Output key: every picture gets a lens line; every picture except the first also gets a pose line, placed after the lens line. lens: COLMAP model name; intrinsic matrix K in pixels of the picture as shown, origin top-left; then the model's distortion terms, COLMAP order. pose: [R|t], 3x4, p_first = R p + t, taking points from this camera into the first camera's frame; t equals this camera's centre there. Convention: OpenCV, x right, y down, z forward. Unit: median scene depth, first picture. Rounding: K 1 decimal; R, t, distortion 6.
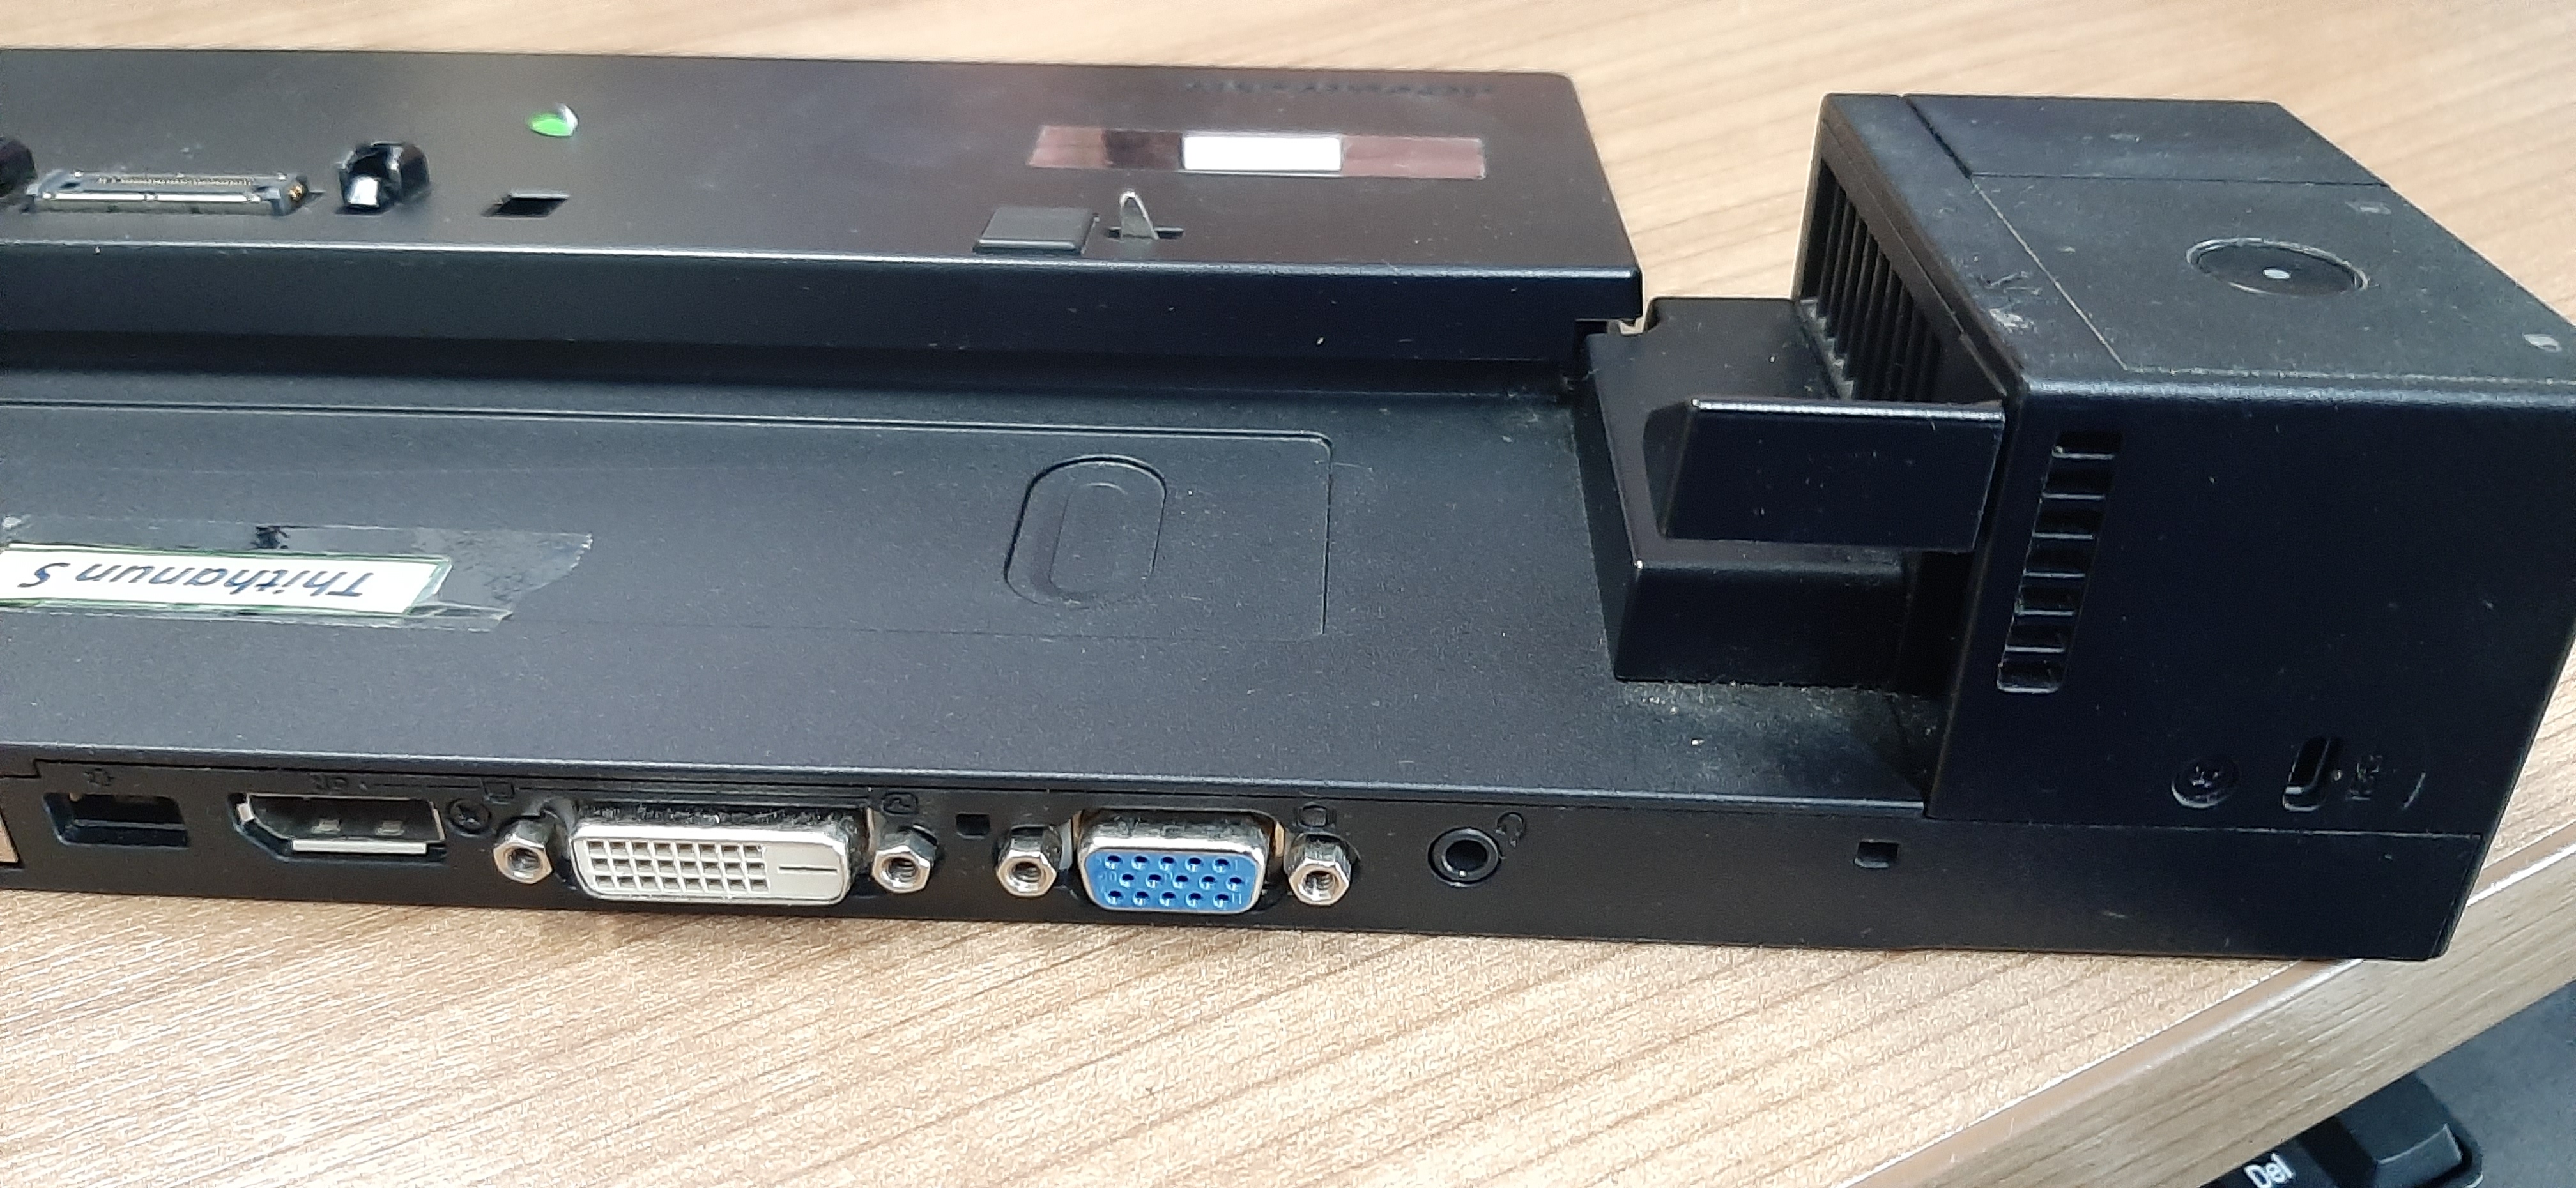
lens RADIAL K [[2026.2, 0, 1267.4], [0, 2026.2, 556.2], [0, 0, 1]] dist [0.101414, -0.261743]
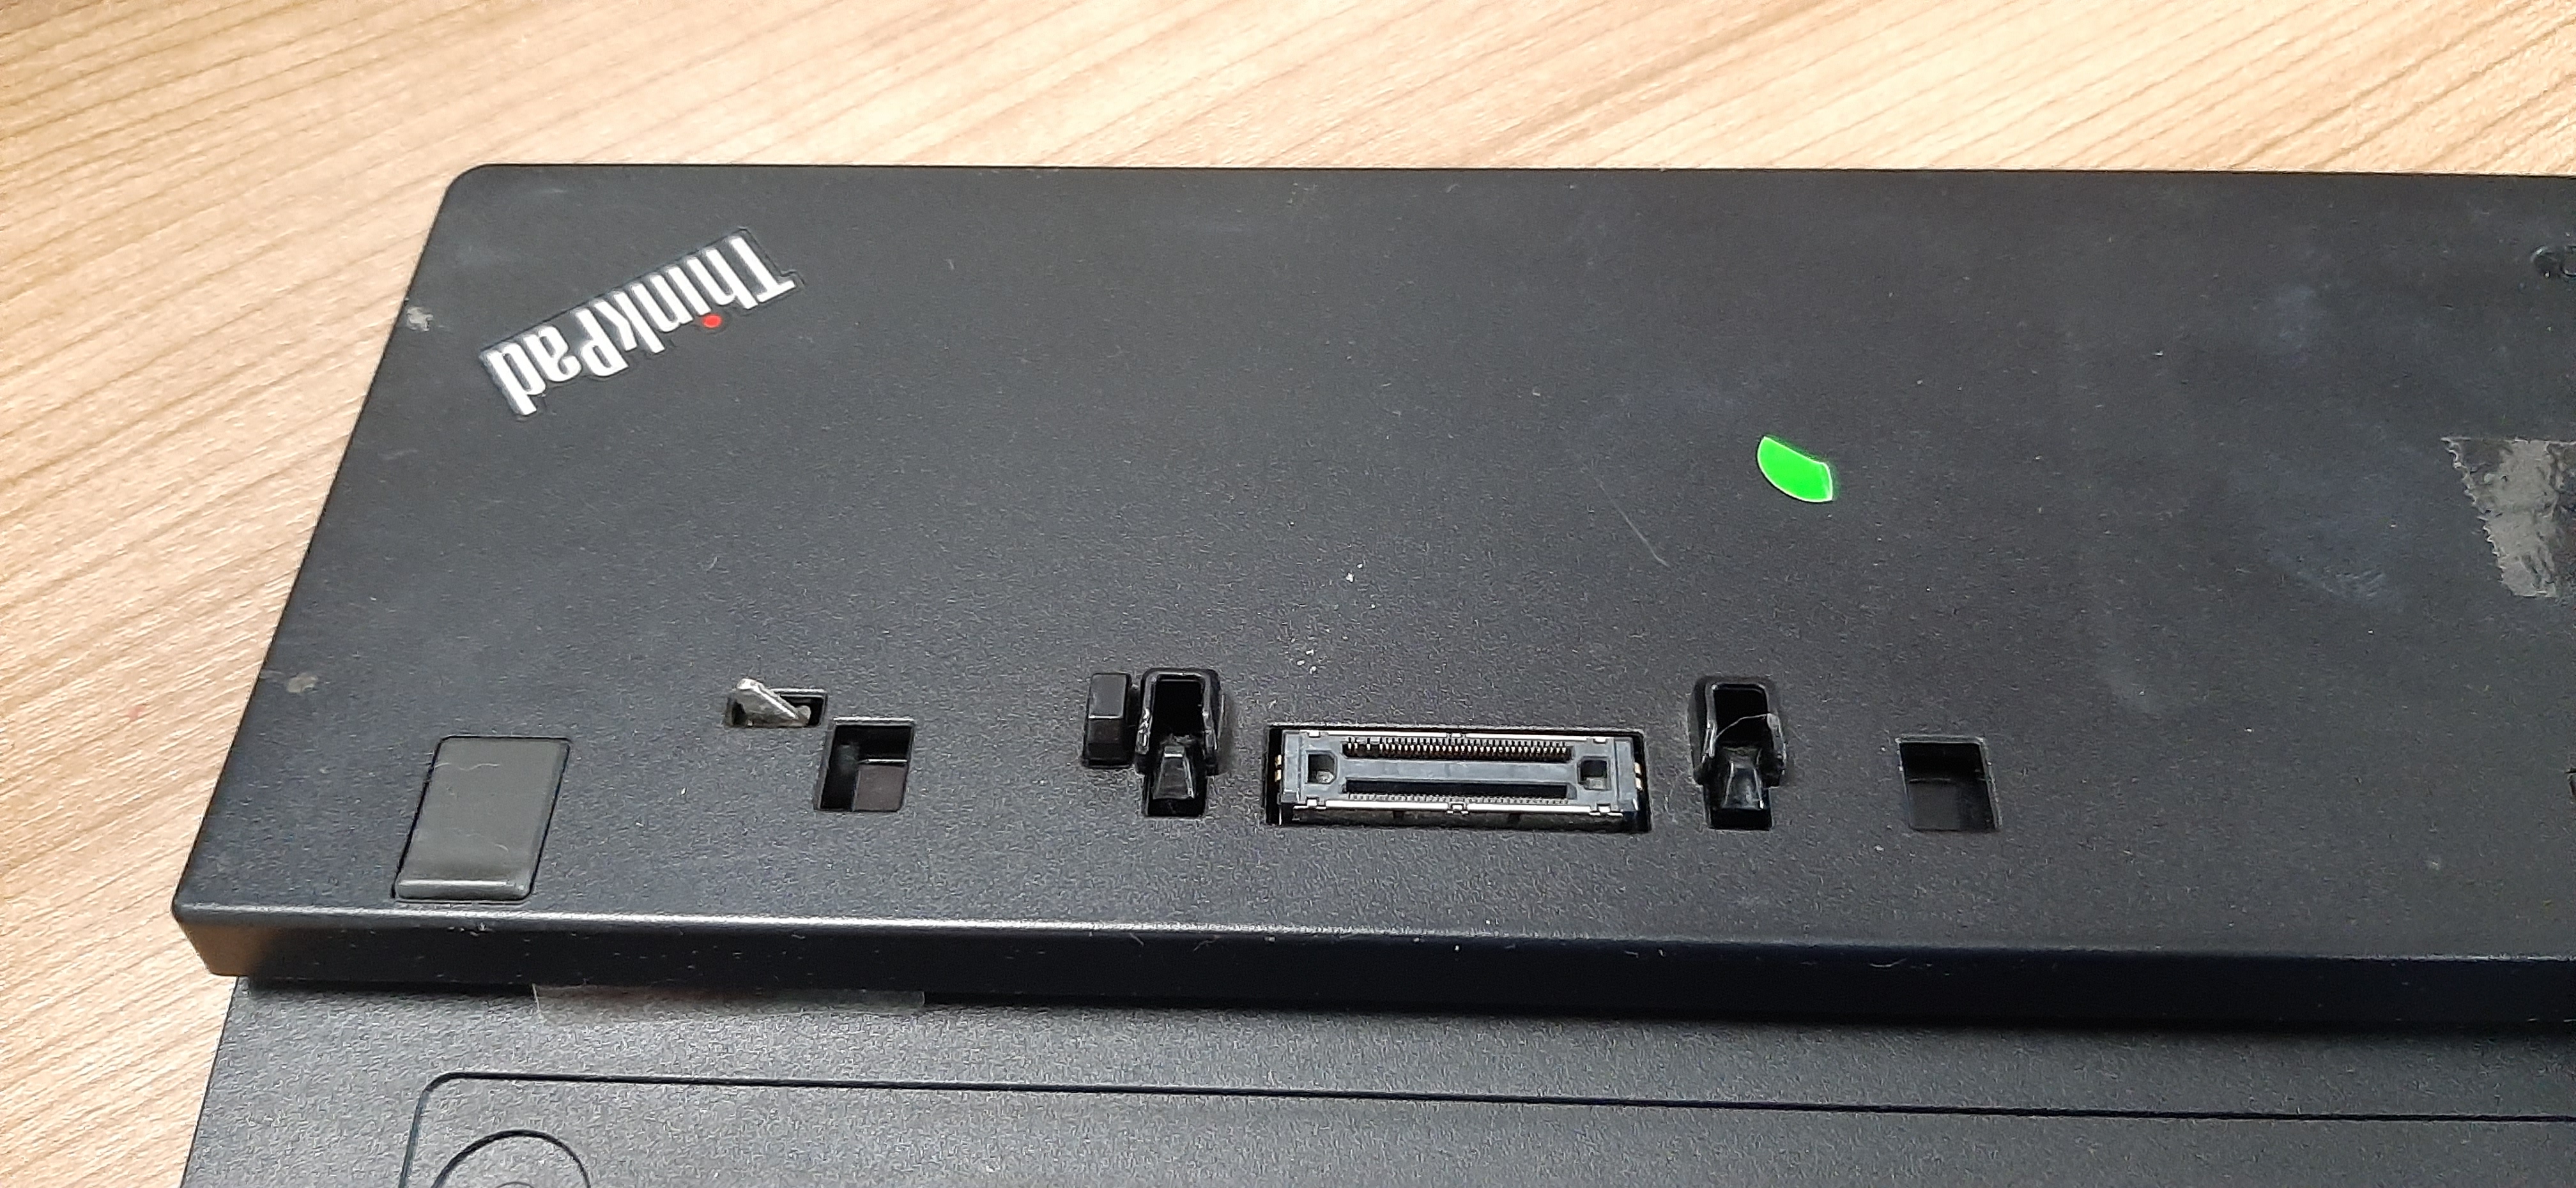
lens RADIAL K [[1946.9, 0, 1318.3], [0, 1946.9, 597.9], [0, 0, 1]] dist [0.076889, -0.156449]
pose [[0.999317, -0.030842, -0.020339, -0.639484], [0.036729, 0.888790, 0.456841, -0.633944], [0.003987, -0.457276, 0.889316, 0.434417]]
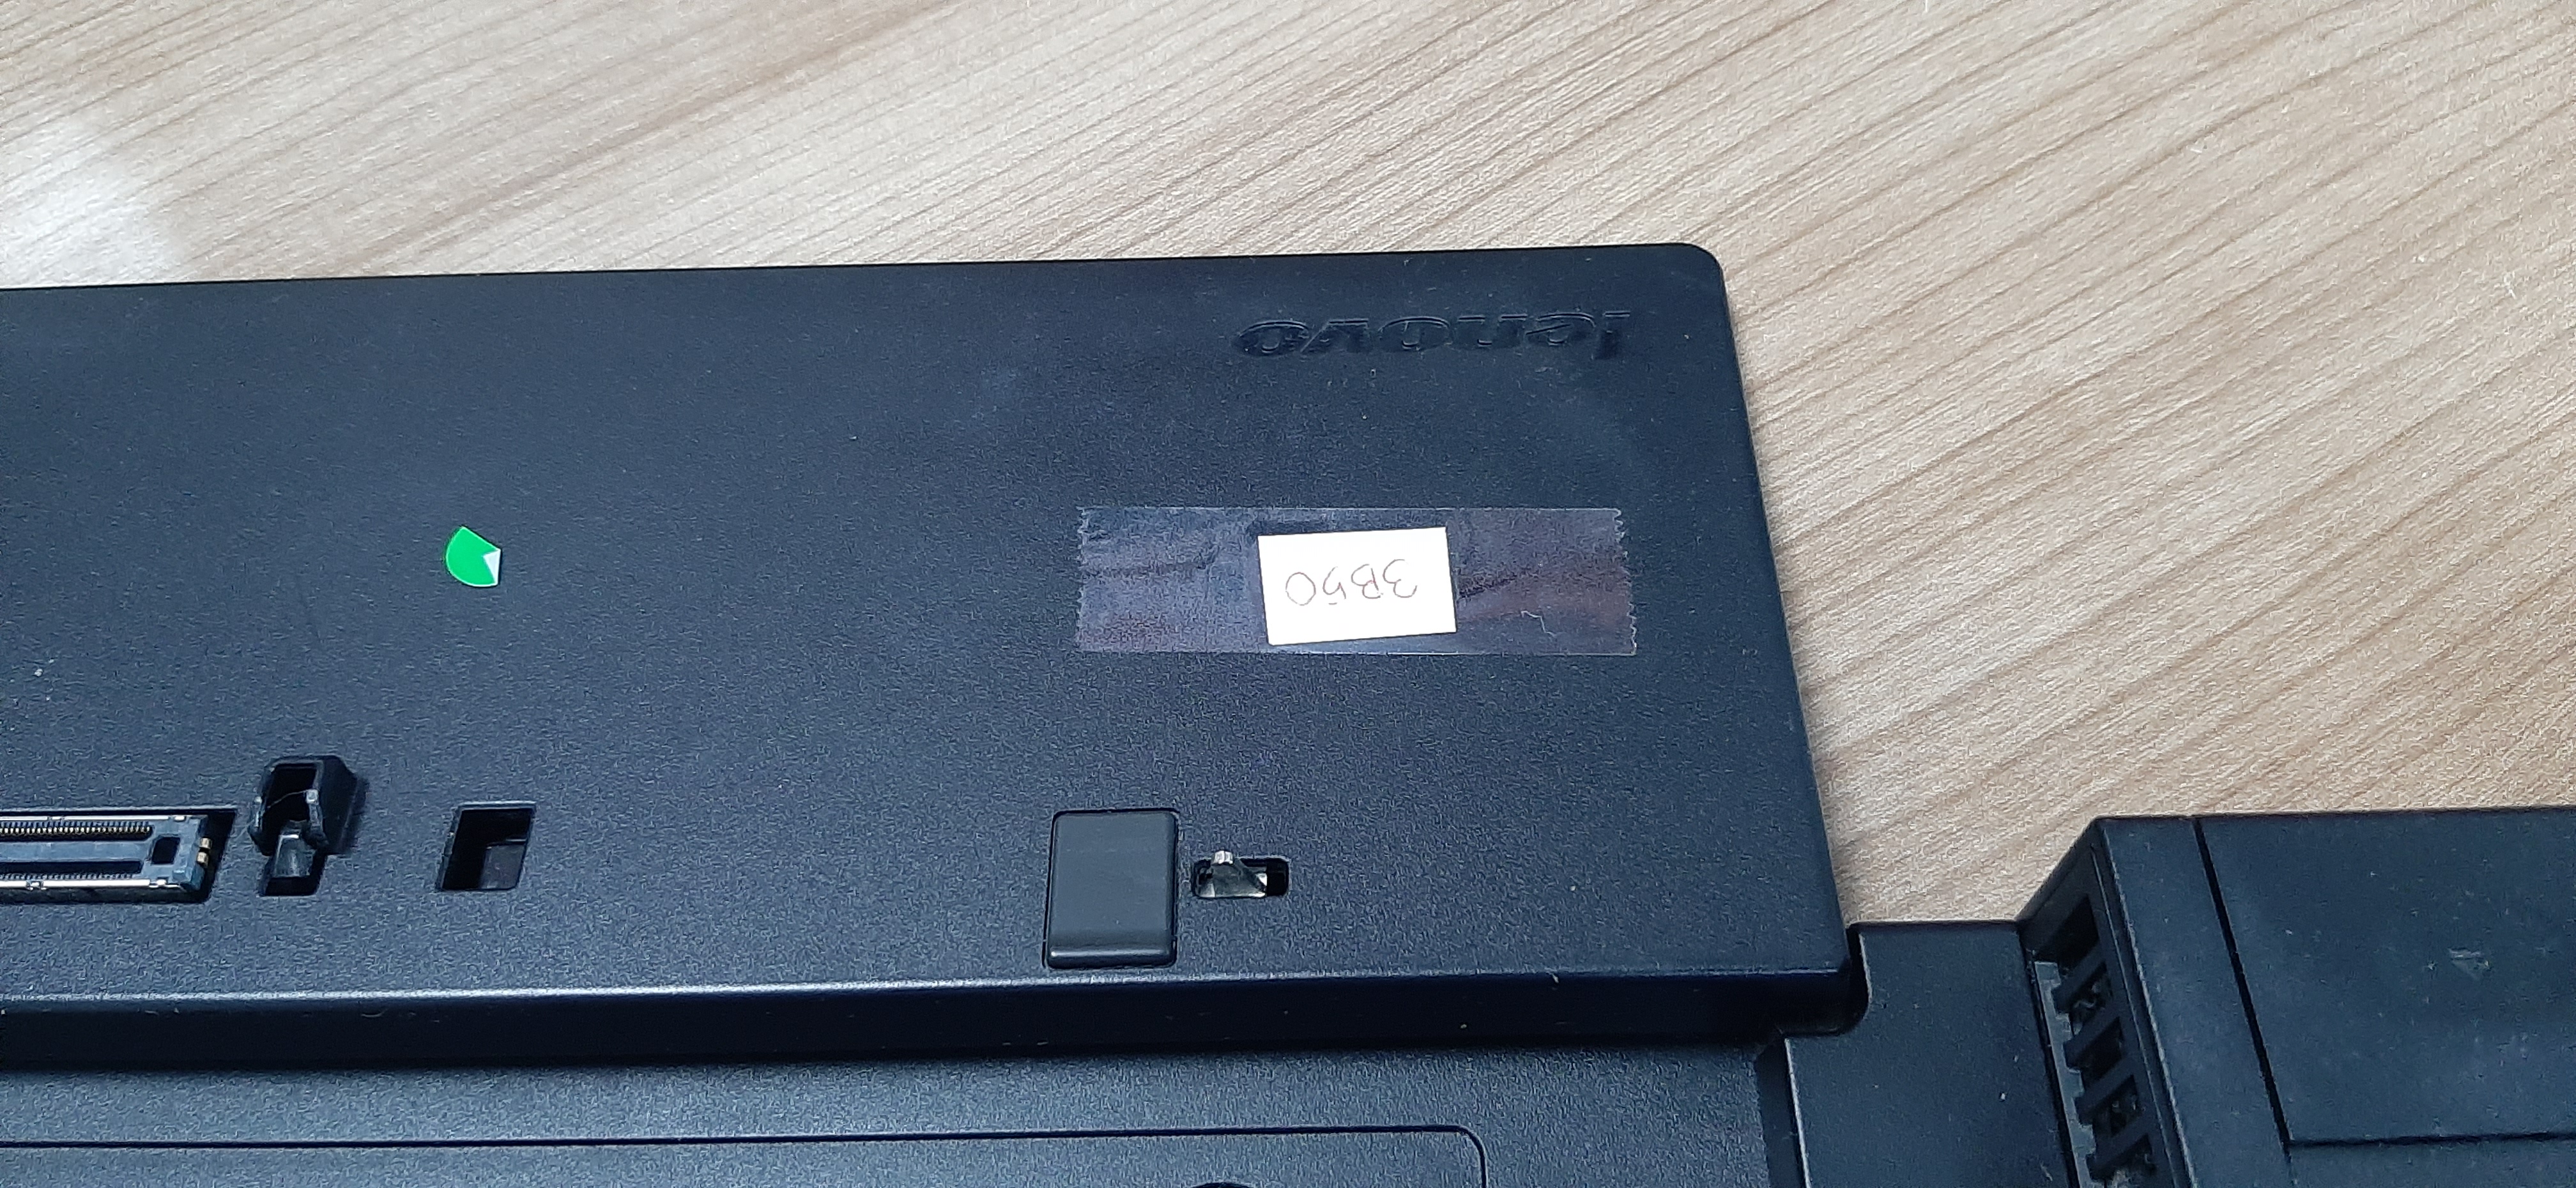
lens RADIAL K [[2058.1, 0, 1288.0], [0, 2058.1, 594.0], [0, 0, 1]] dist [0.010128, -0.079118]
pose [[0.997824, -0.065890, -0.002311, -0.034832], [0.060259, 0.897197, 0.437500, -0.675122], [-0.026754, -0.436687, 0.899216, 0.323003]]
